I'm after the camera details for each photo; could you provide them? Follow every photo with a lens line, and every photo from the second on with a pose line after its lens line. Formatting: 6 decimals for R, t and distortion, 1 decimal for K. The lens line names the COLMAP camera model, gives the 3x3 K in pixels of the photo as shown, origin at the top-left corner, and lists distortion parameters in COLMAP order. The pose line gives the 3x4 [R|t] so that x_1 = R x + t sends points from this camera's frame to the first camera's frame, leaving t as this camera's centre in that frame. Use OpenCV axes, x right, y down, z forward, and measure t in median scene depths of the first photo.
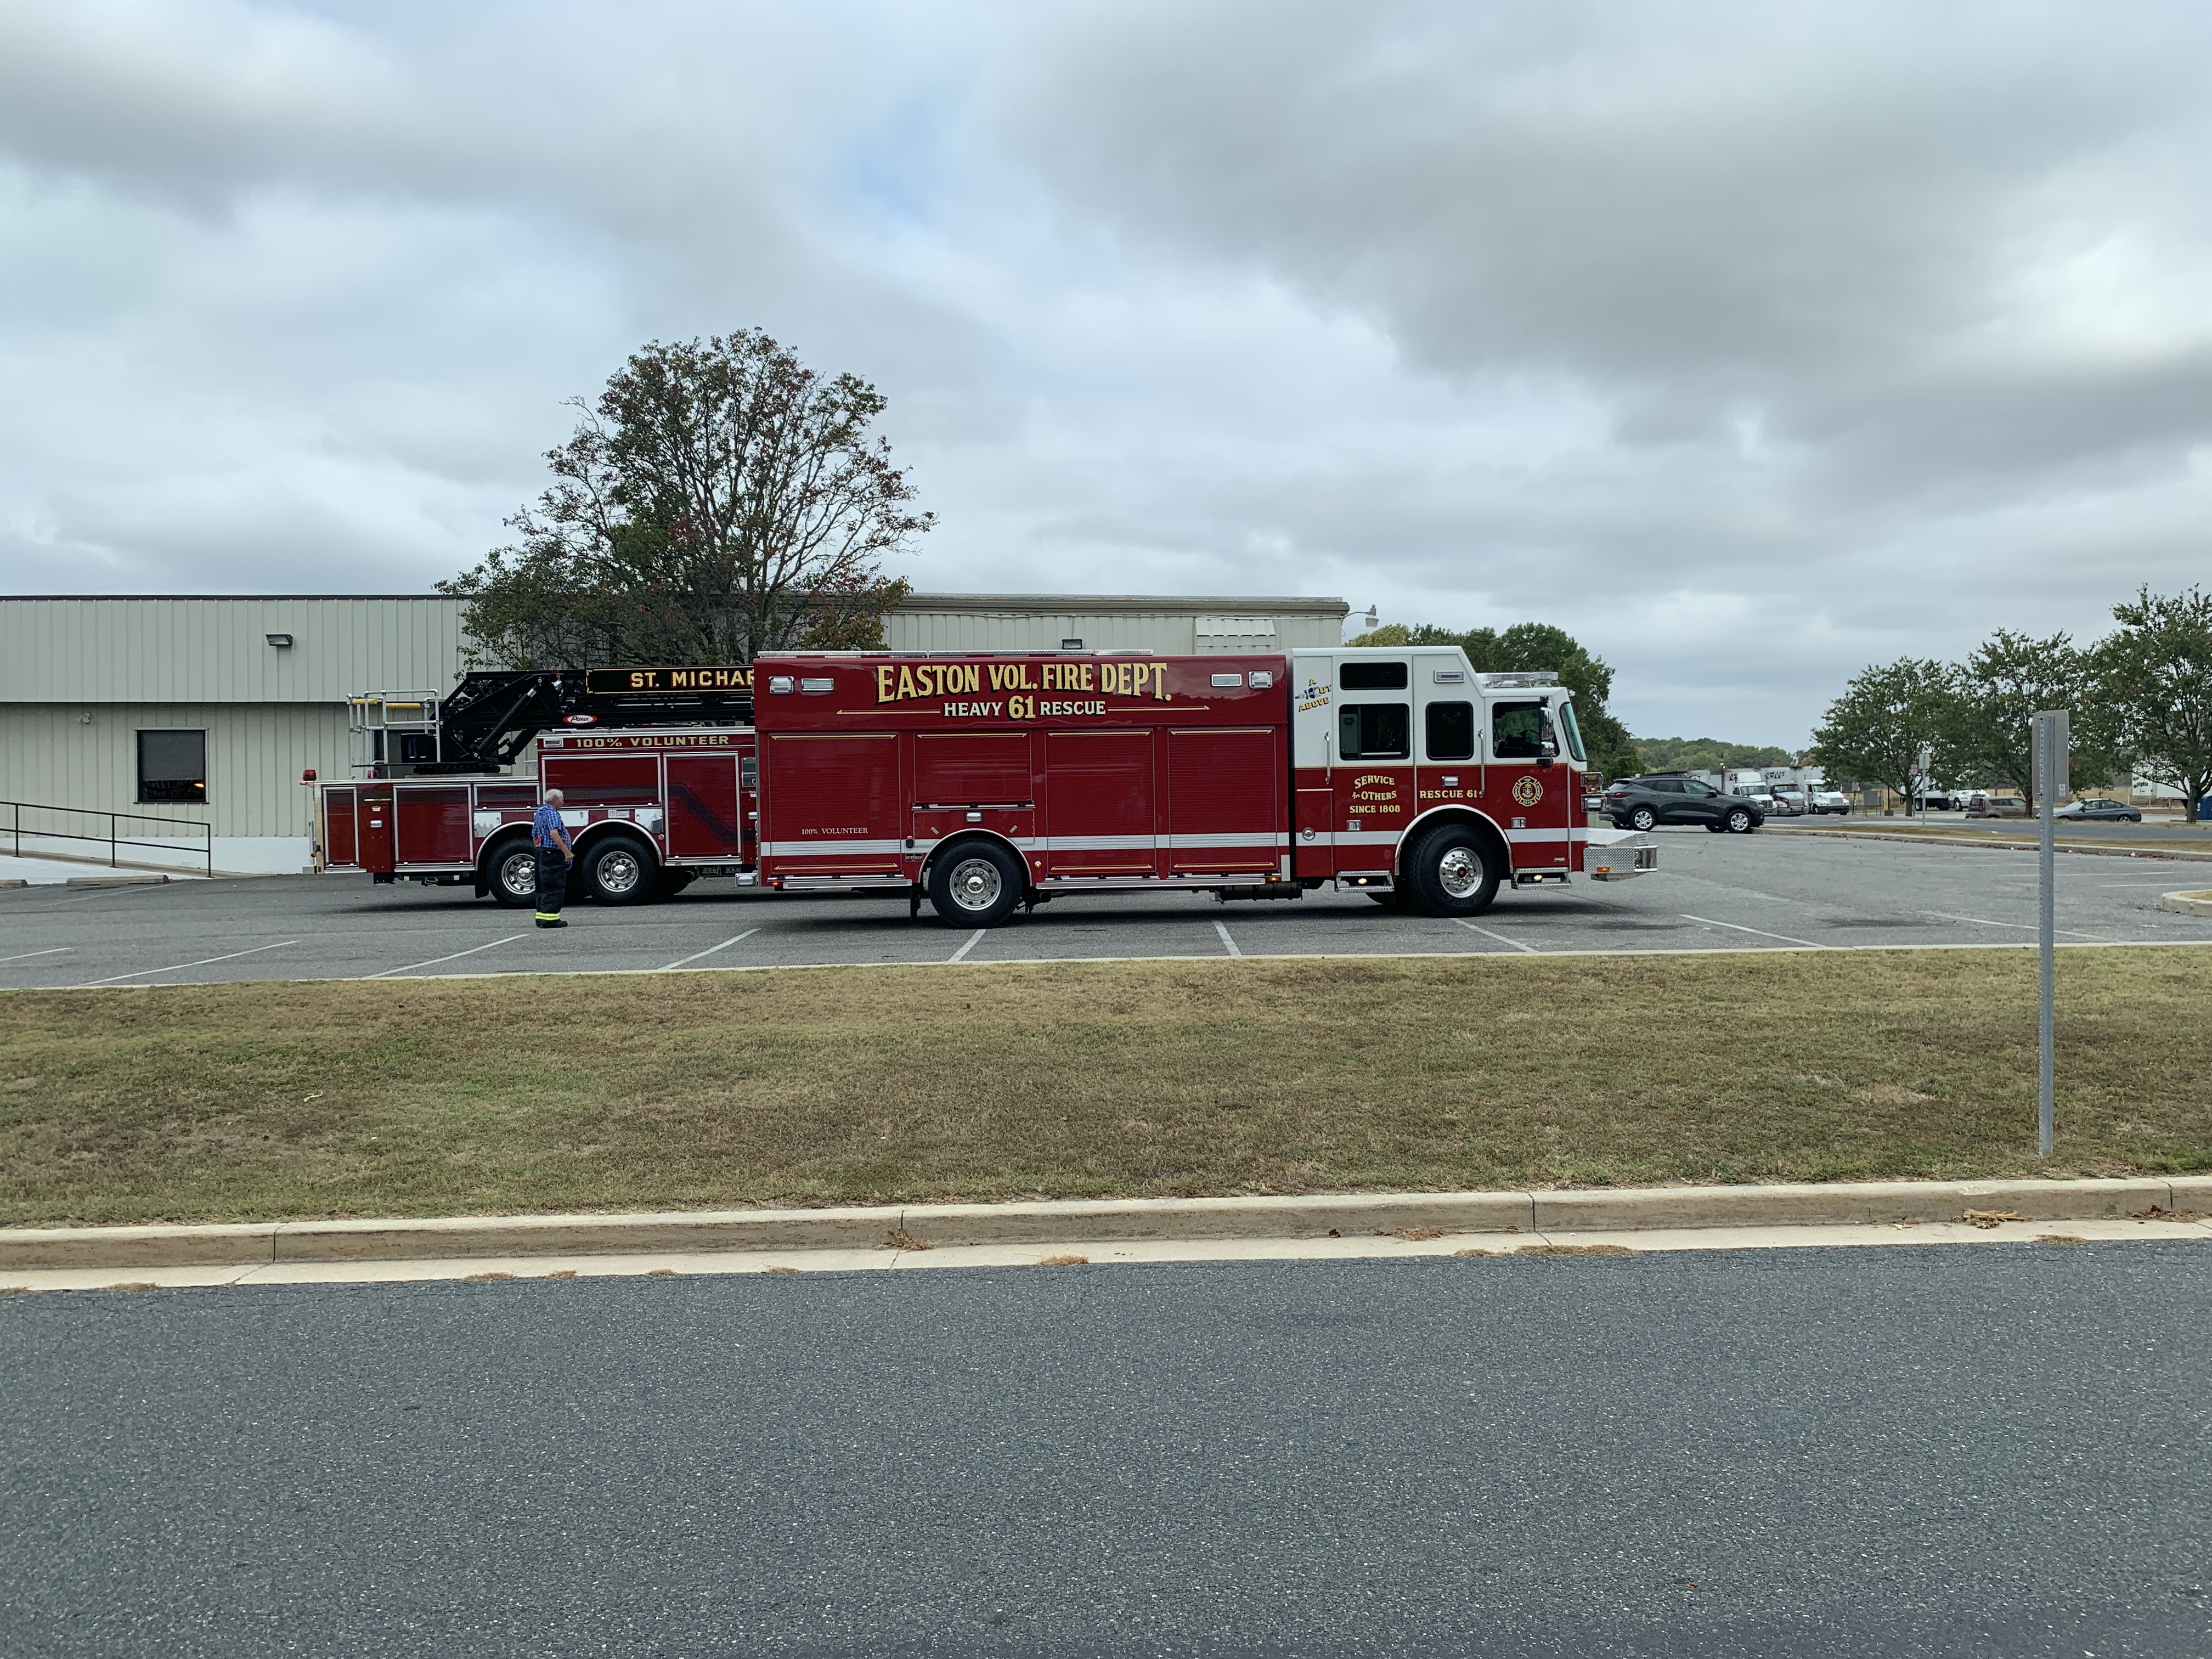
lens RADIAL K [[1680.7, 0, 1116.8], [0, 1680.7, 808.6], [0, 0, 1]] dist [0.013950, -0.017532]
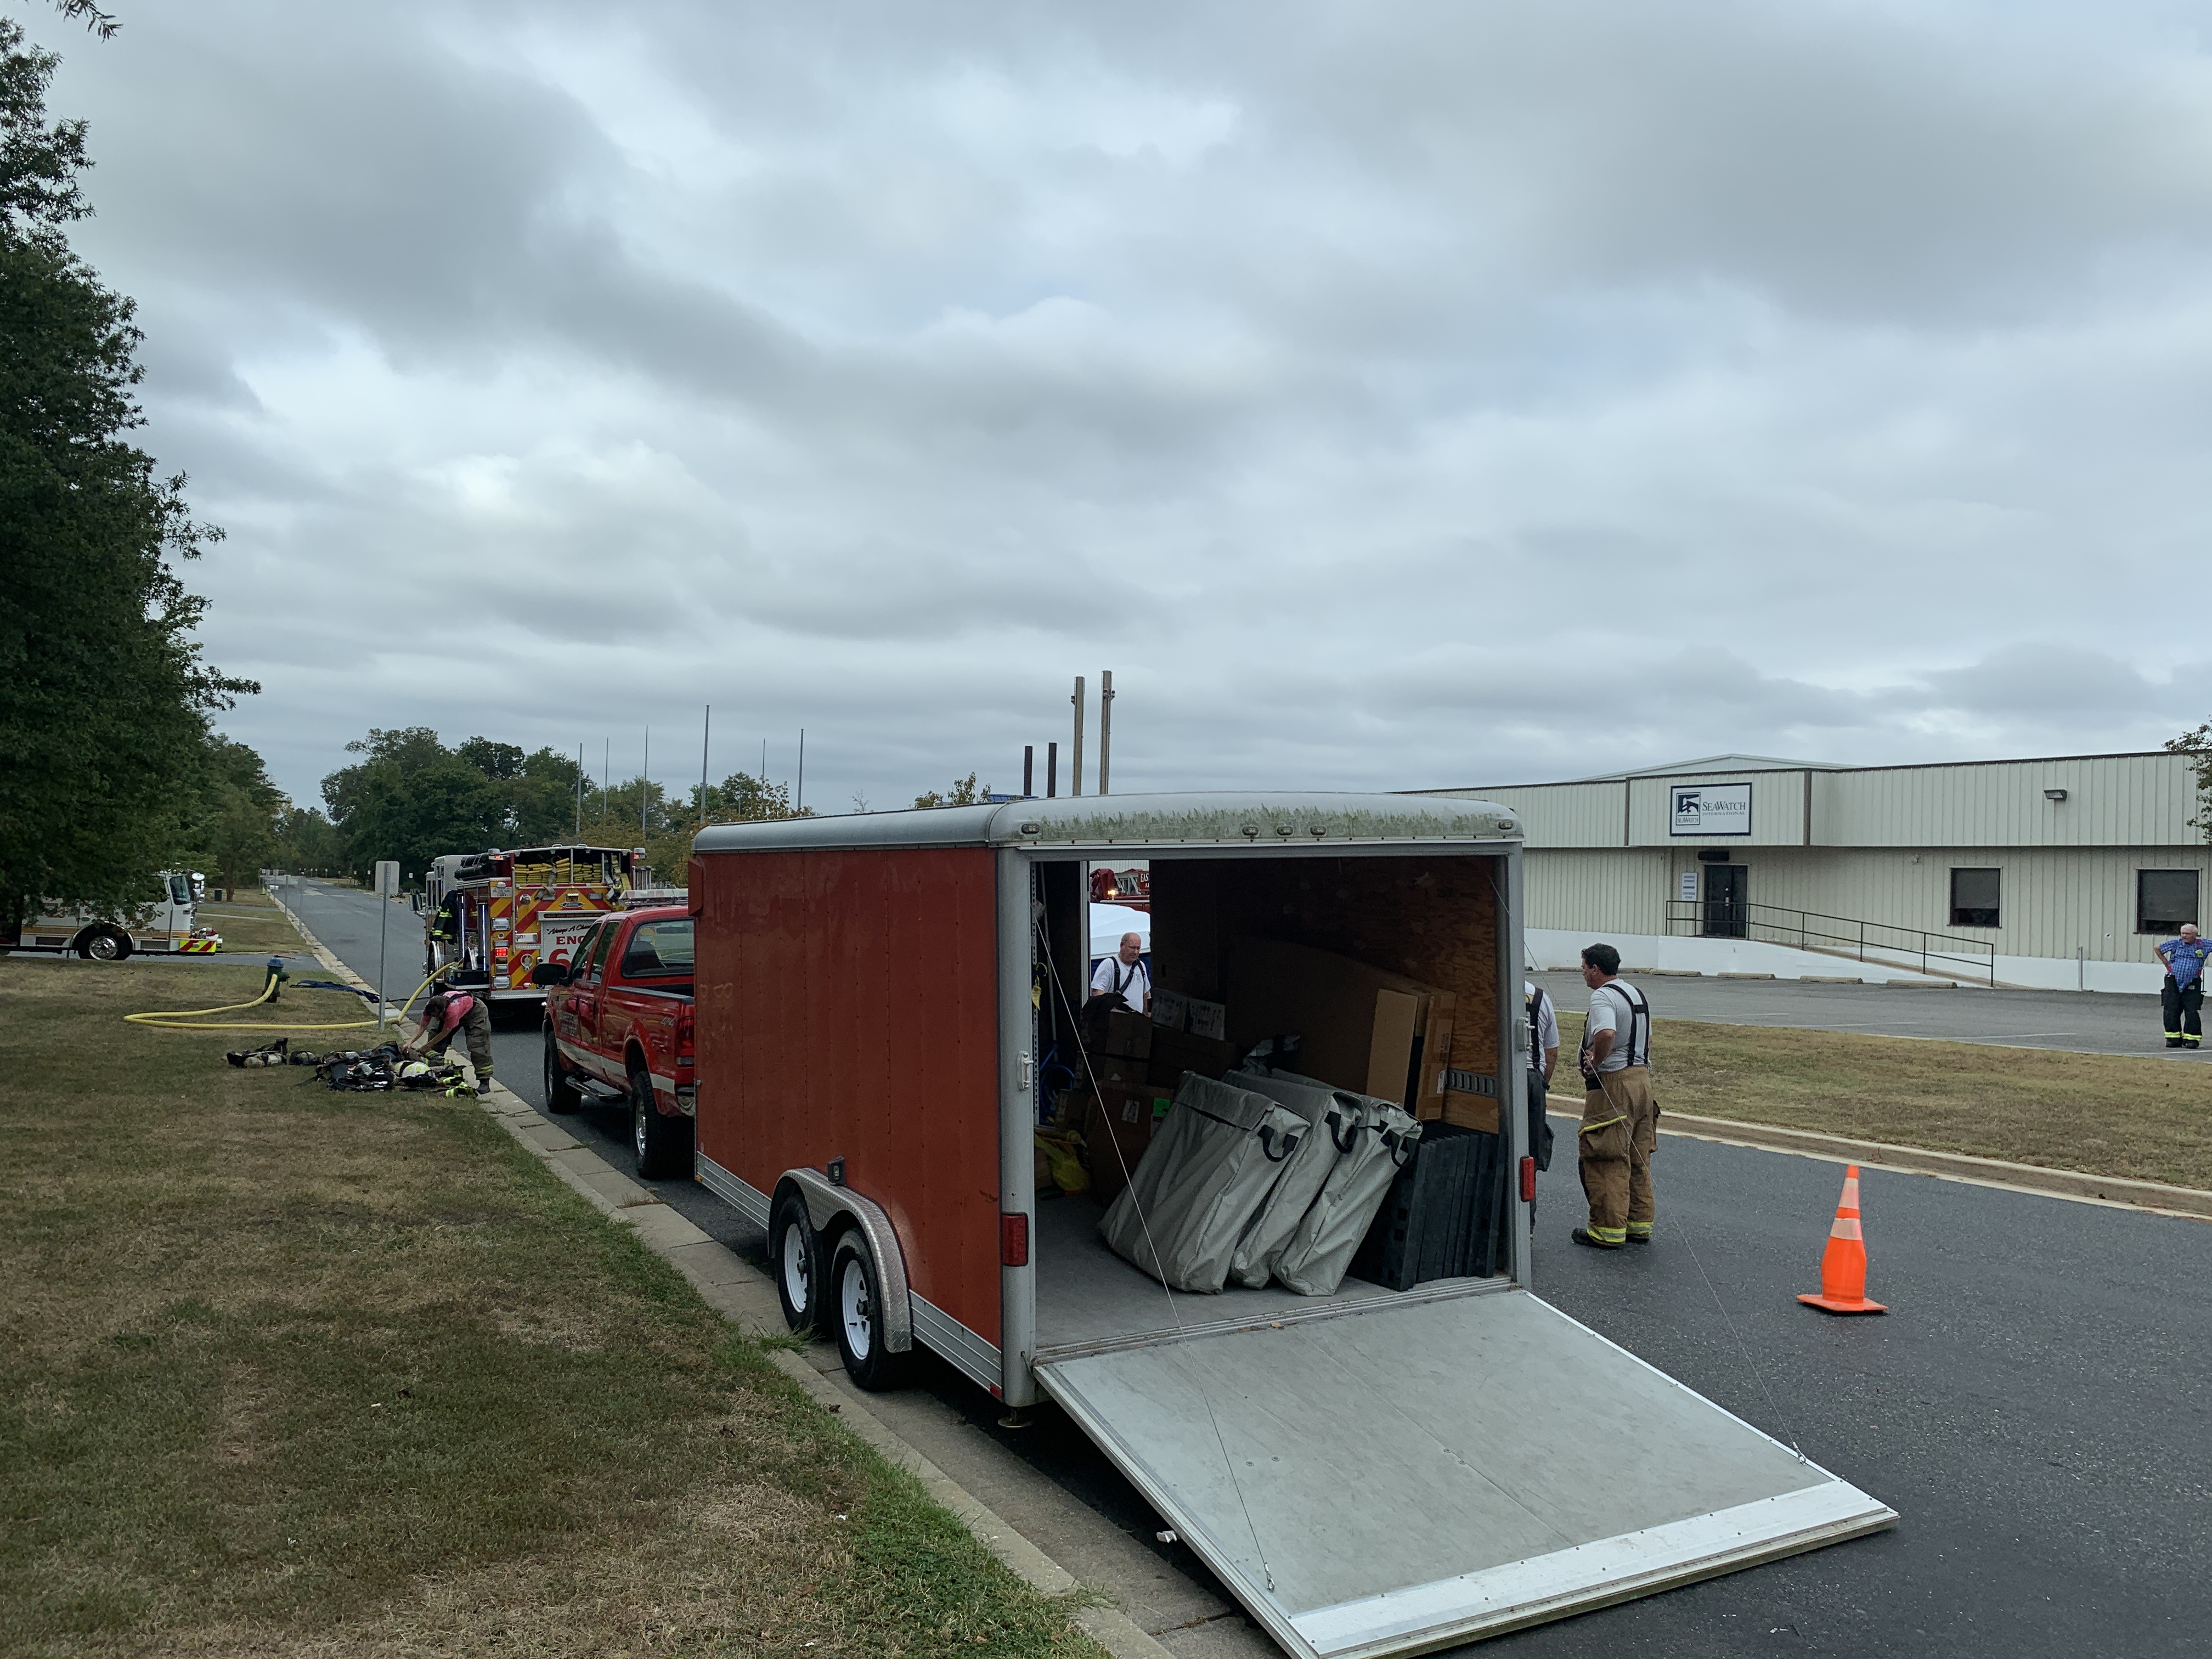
lens RADIAL K [[1680.7, 0, 1110.7], [0, 1680.7, 821.0], [0, 0, 1]] dist [0.013950, -0.017532]
pose [[0.451694, -0.017528, -0.892001, 0.284326], [-0.044244, 0.998137, -0.042017, -0.000348], [0.891075, 0.058444, 0.450077, -0.151801]]
